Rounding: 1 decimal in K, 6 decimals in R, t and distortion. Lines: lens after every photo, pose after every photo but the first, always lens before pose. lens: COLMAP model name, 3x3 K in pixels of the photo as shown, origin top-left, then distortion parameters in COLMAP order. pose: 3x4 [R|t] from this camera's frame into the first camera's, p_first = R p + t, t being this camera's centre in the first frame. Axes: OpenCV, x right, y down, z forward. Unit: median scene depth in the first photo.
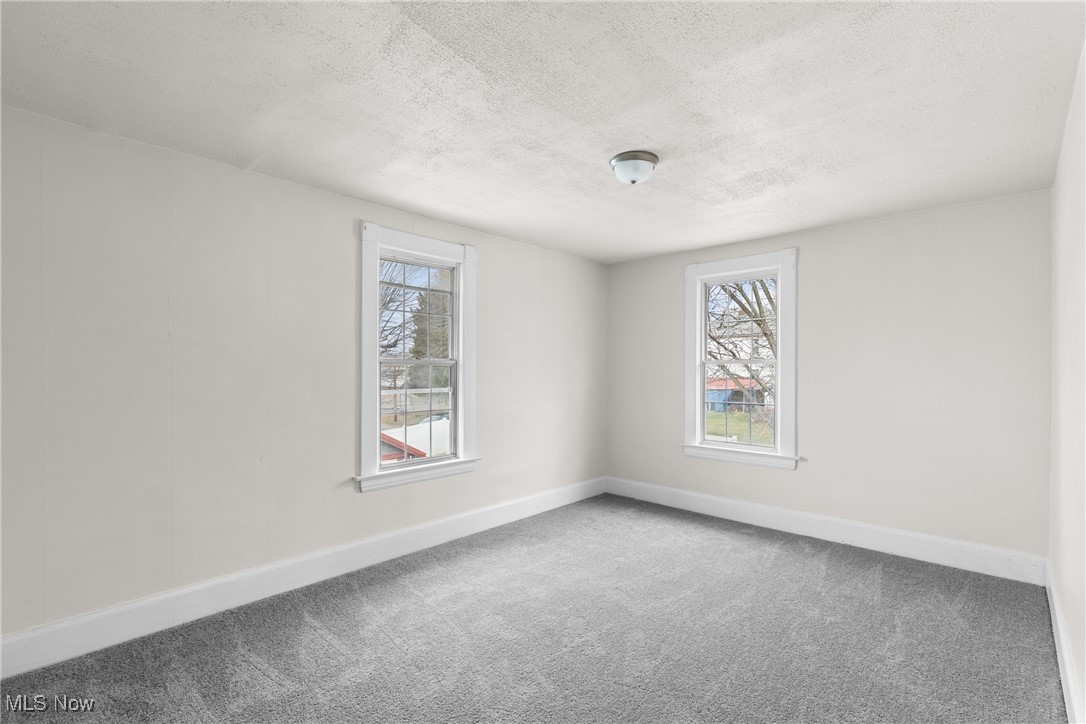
lens RADIAL K [[494.8, 0, 541.2], [0, 494.8, 362.2], [0, 0, 1]] dist [0.013571, -0.002571]
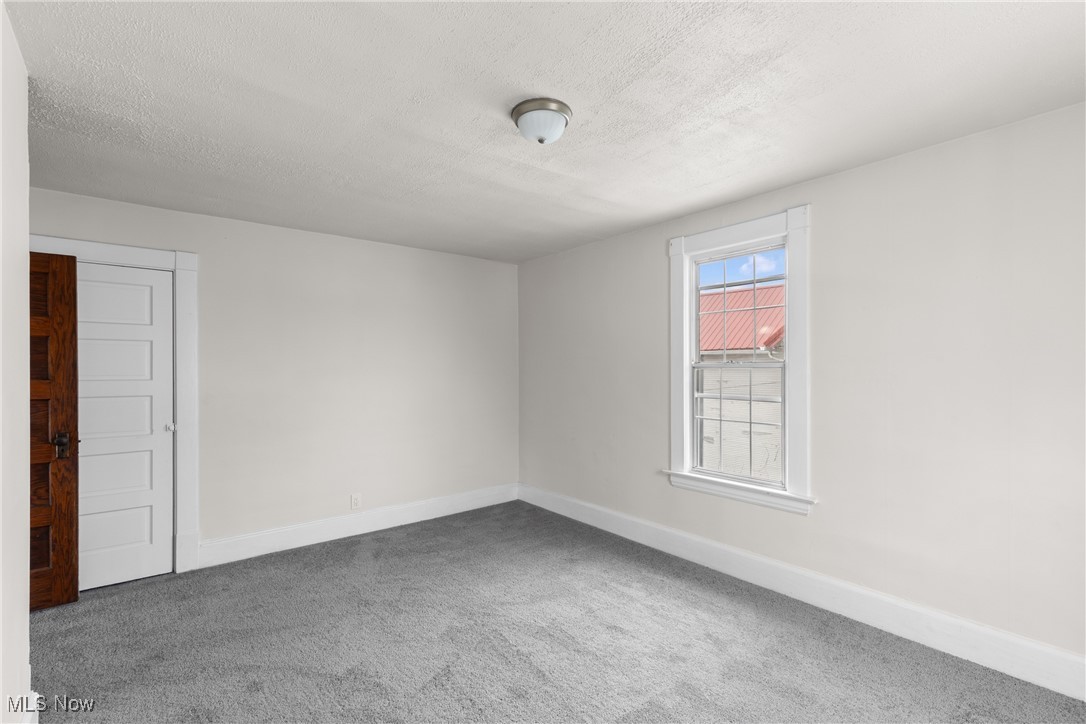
lens RADIAL K [[494.8, 0, 544.4], [0, 494.8, 367.7], [0, 0, 1]] dist [0.013571, -0.002571]
pose [[-0.121048, -0.004416, -0.992637, 0.473255], [0.001837, 0.999987, -0.004672, 0.003559], [0.992645, -0.002389, -0.121038, 0.528319]]
